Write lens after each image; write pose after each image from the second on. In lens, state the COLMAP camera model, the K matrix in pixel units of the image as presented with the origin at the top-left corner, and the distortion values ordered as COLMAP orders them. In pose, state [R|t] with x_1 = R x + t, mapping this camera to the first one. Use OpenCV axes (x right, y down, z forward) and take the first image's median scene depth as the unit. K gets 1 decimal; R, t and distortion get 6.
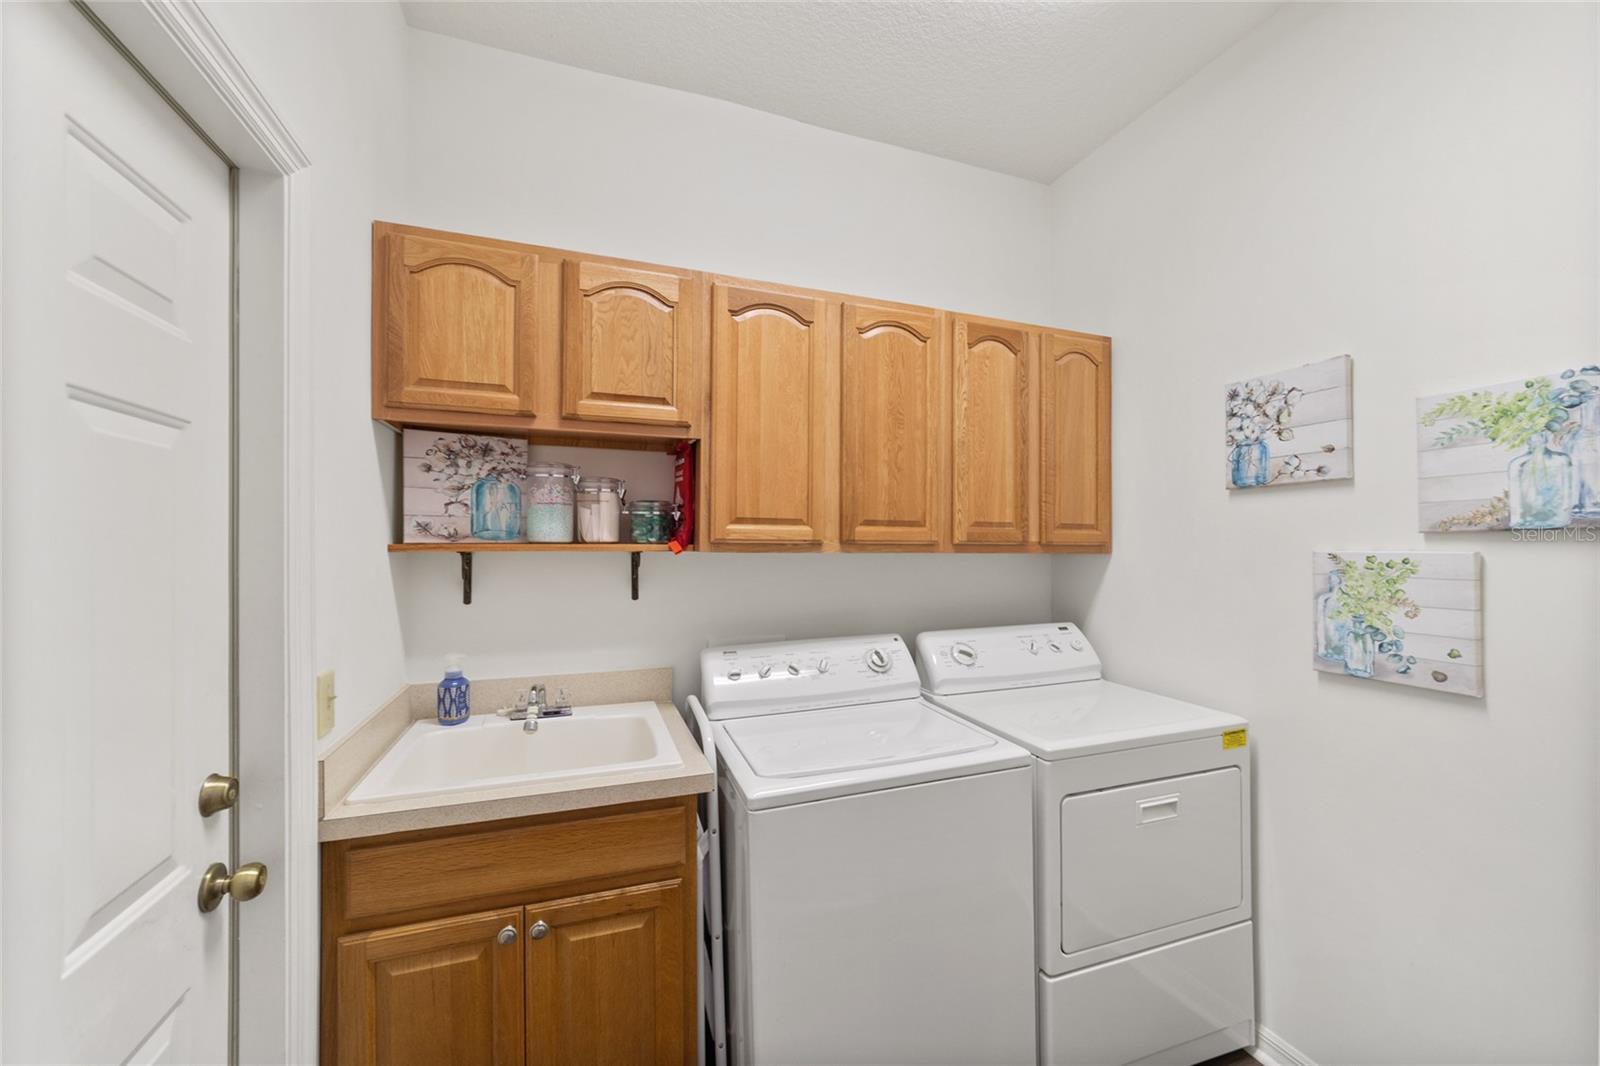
lens RADIAL K [[609.3, 0, 800.2], [0, 609.3, 538.6], [0, 0, 1]] dist [-0.015340, 0.000047]
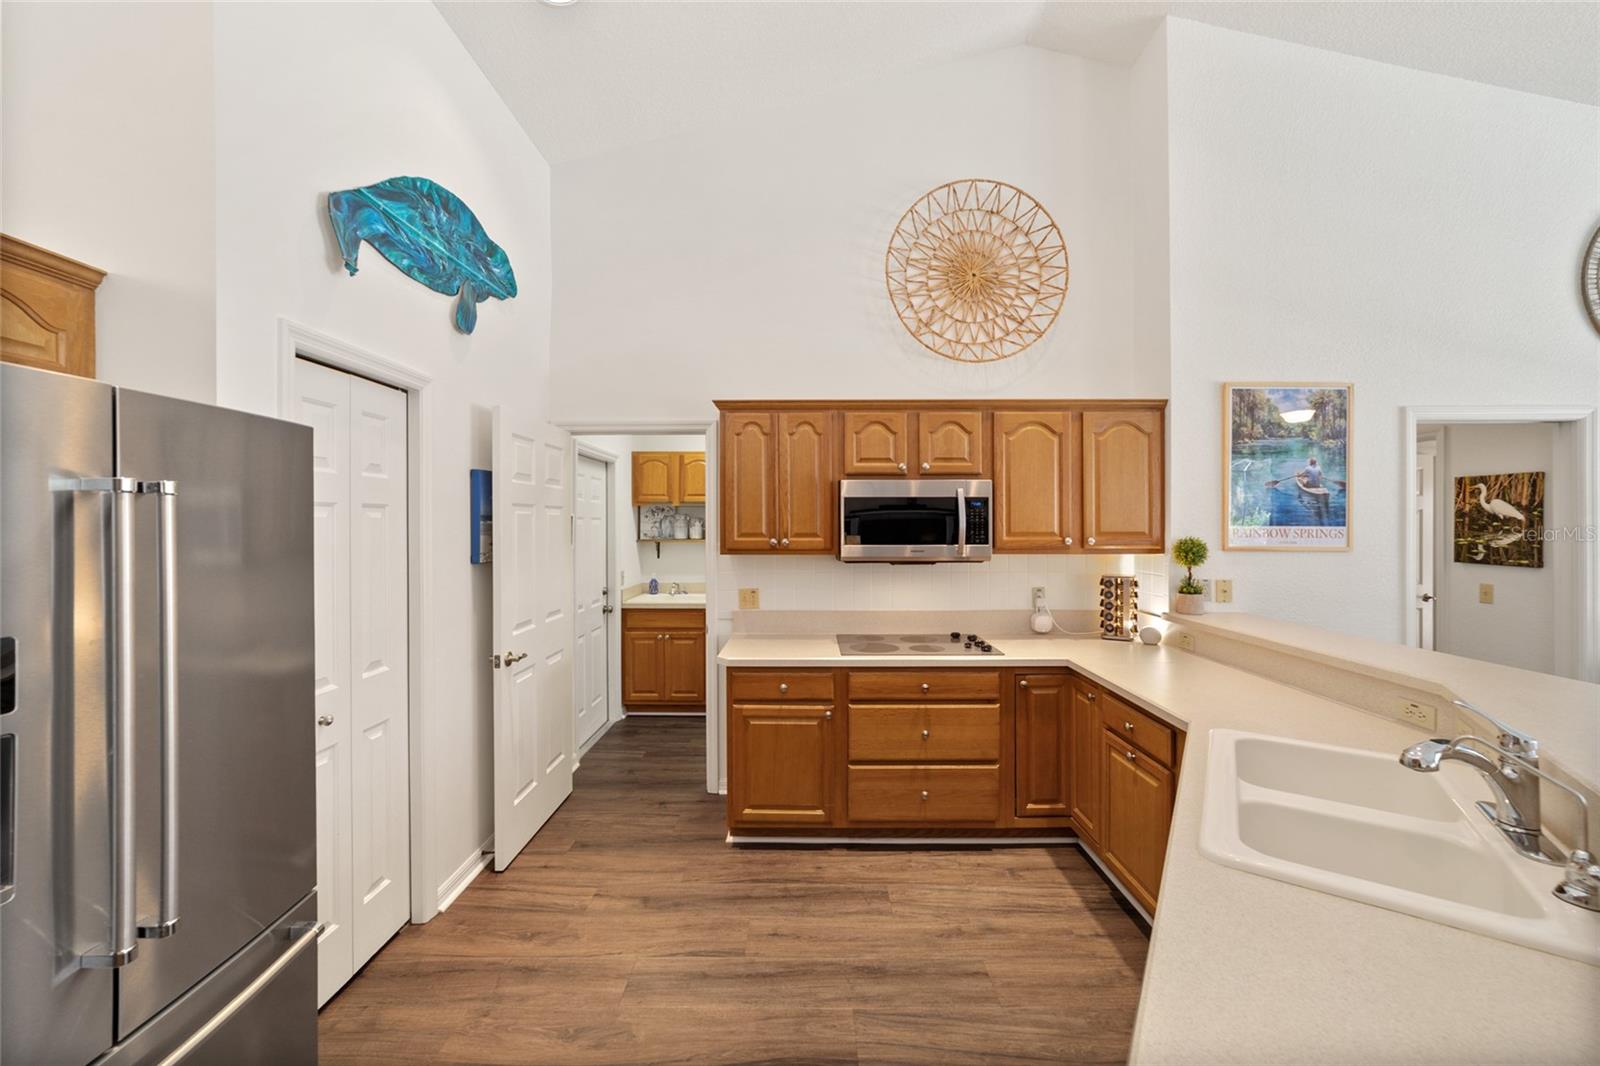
lens RADIAL K [[615.2, 0, 799.9], [0, 615.2, 525.0], [0, 0, 1]] dist [-0.017807, 0.008989]
pose [[0.935936, -0.001302, -0.352169, 1.353970], [0.002699, 0.999990, 0.003477, -0.078910], [0.352161, -0.004205, 0.935930, -1.853326]]
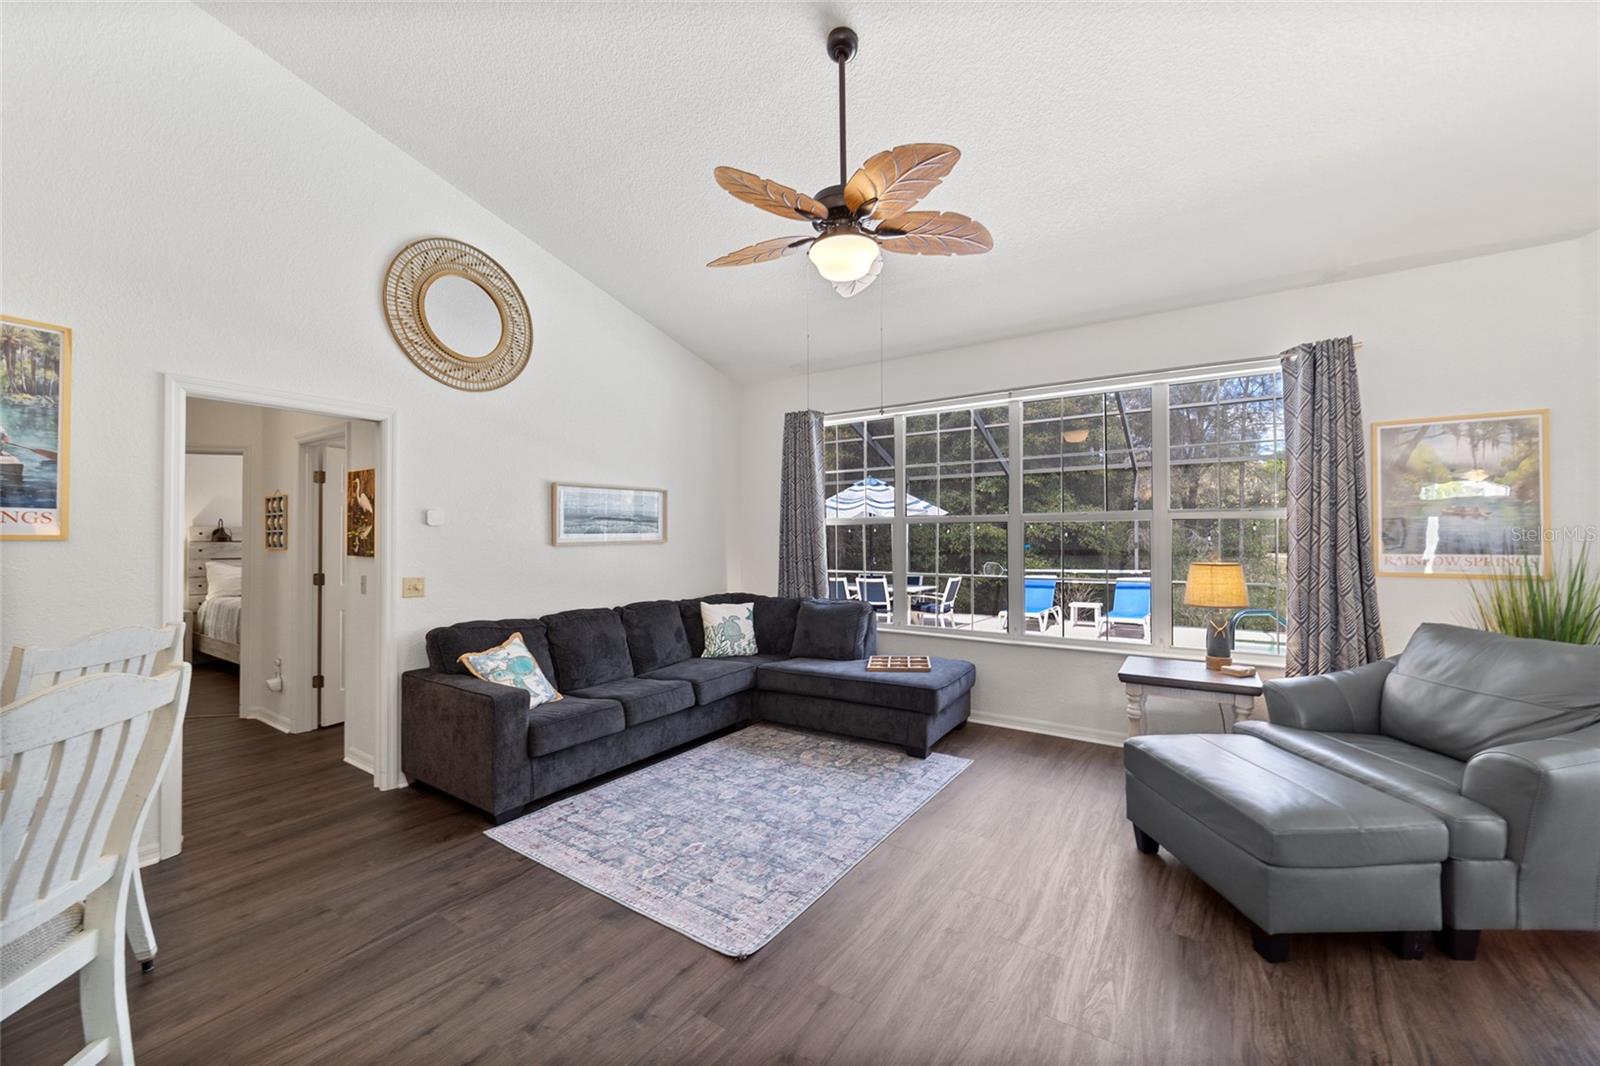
lens RADIAL K [[619.8, 0, 798.5], [0, 619.8, 530.1], [0, 0, 1]] dist [-0.018972, 0.009533]
pose [[0.807447, 0.006877, 0.589900, 2.877339], [0.001033, 0.999914, -0.013070, 0.011783], [-0.589940, 0.011163, 0.807370, -1.751206]]
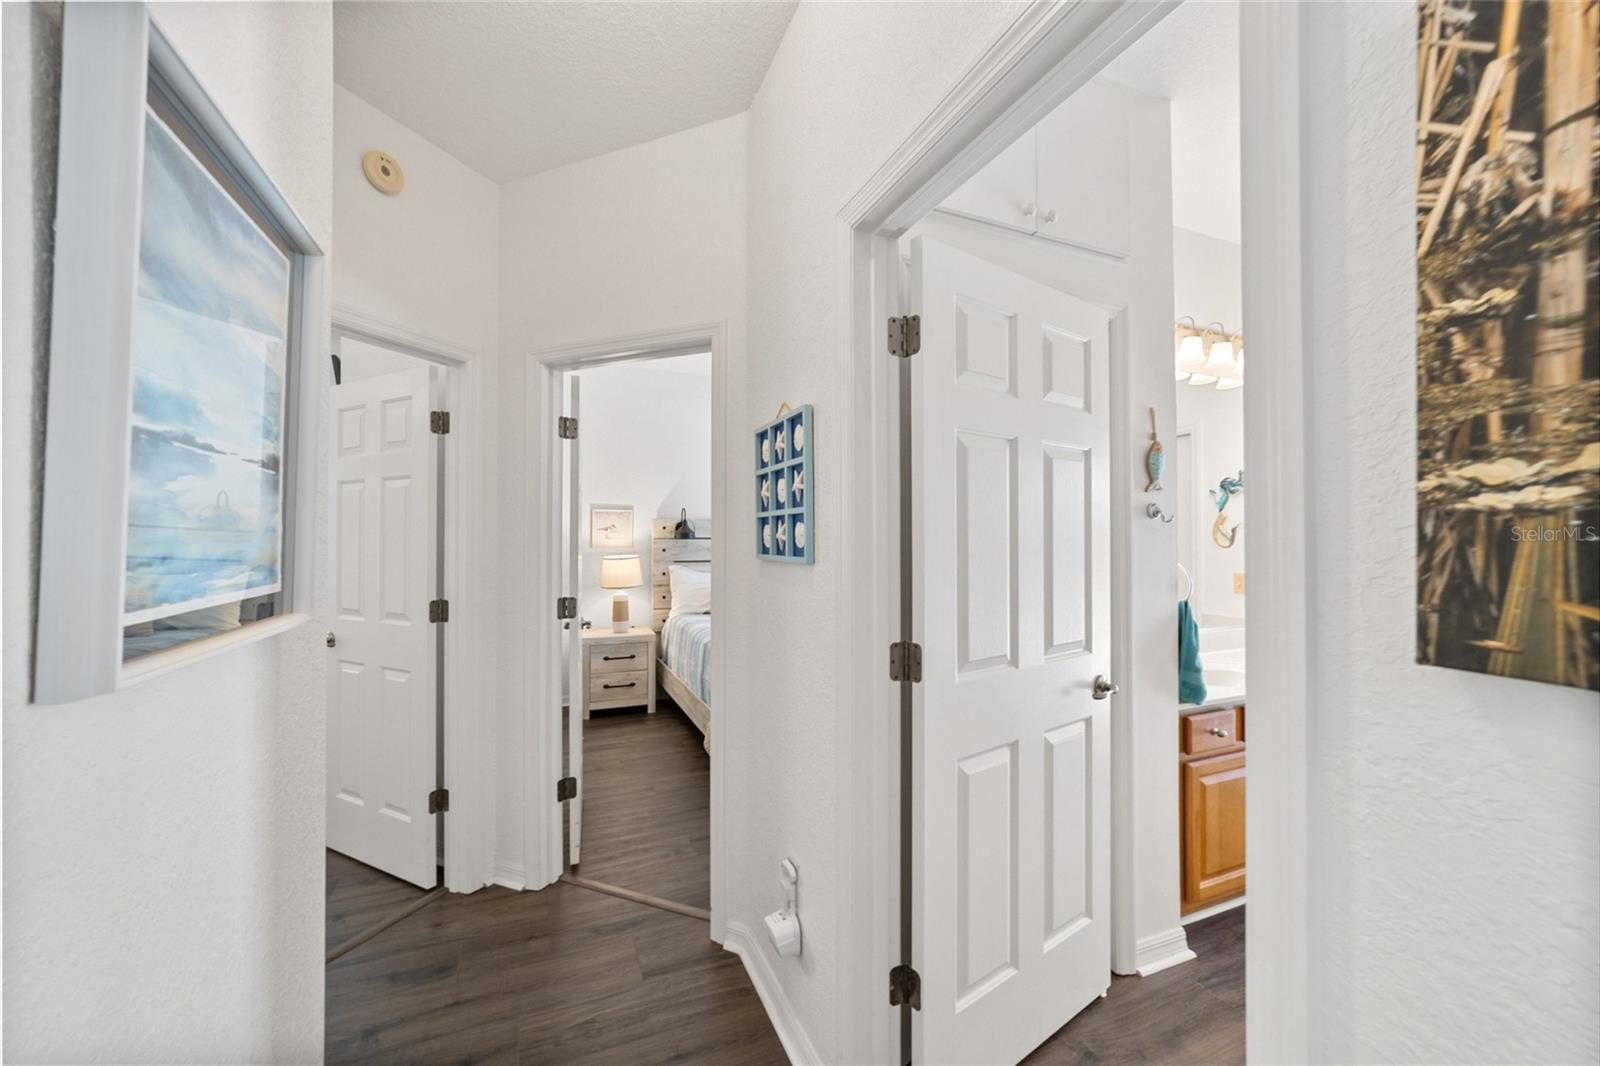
lens RADIAL K [[619.8, 0, 798.5], [0, 619.8, 530.1], [0, 0, 1]] dist [-0.018972, 0.009533]
pose [[0.998707, 0.000982, 0.050820, 2.571069], [-0.000497, 0.999954, -0.009554, 0.018467], [-0.050827, 0.009516, 0.998662, 0.933541]]
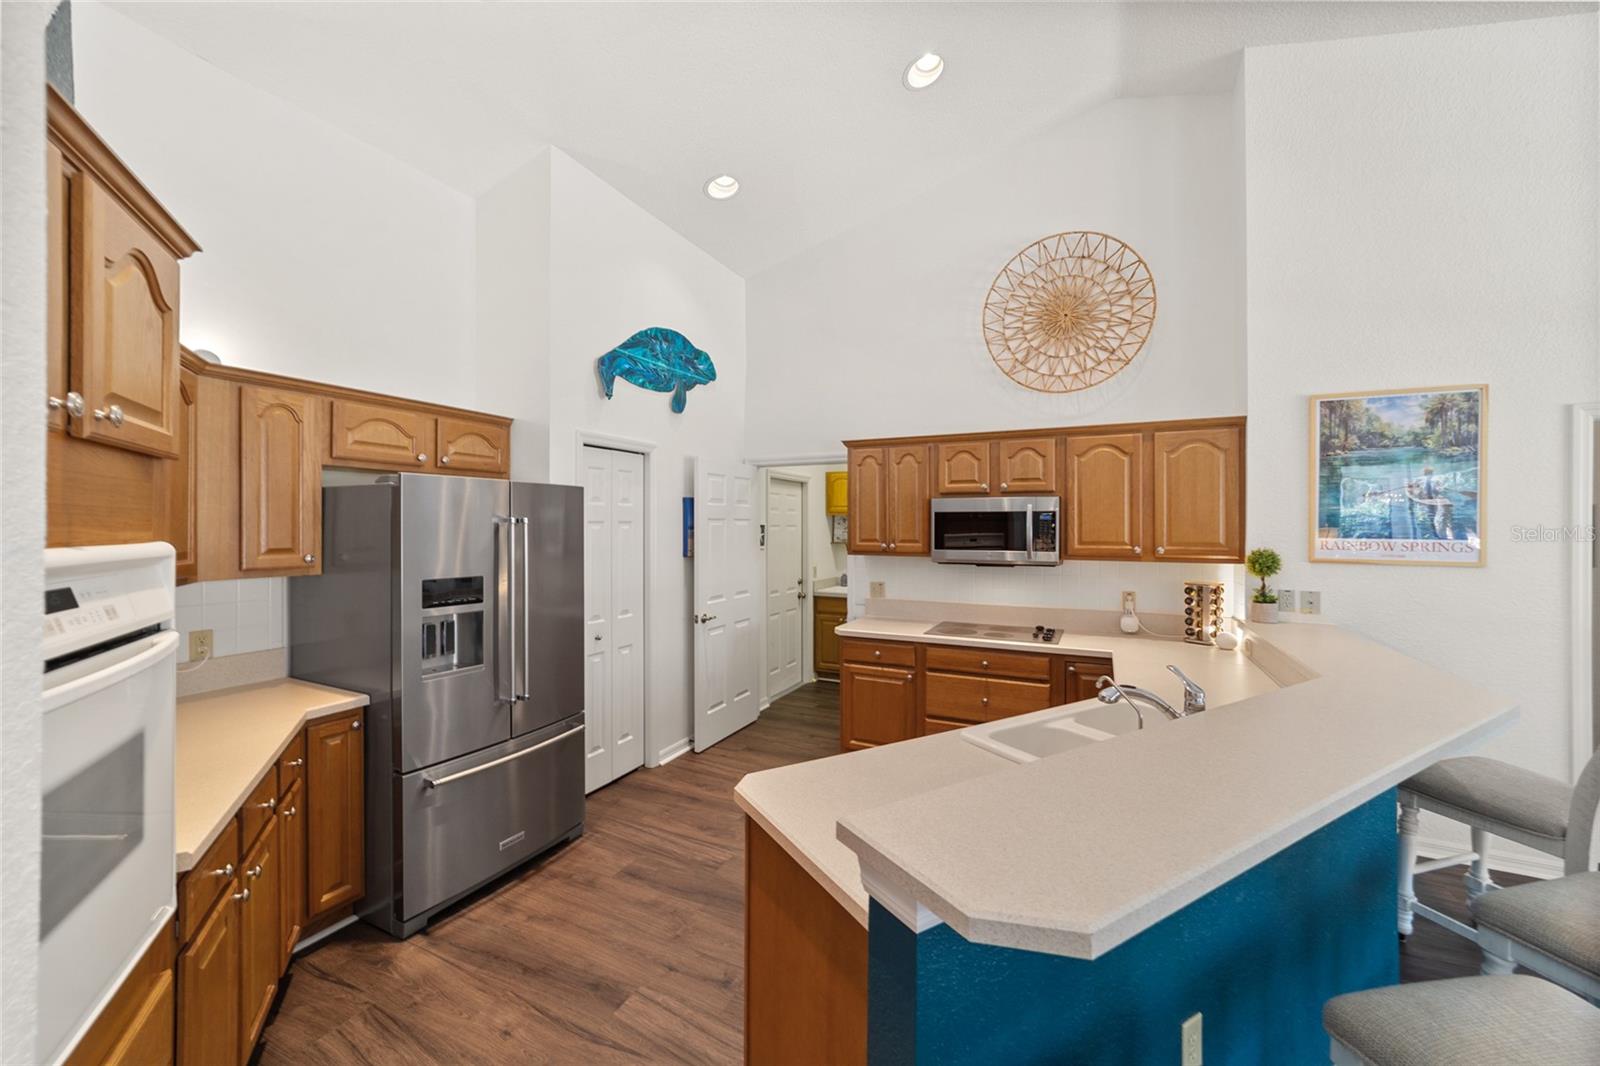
lens RADIAL K [[614.8, 0, 799.0], [0, 614.8, 527.6], [0, 0, 1]] dist [-0.016863, 0.008793]
pose [[0.694787, 0.003127, -0.719208, 2.198568], [0.000339, 0.999989, 0.004676, -0.108325], [0.719215, -0.003493, 0.694779, -2.097766]]
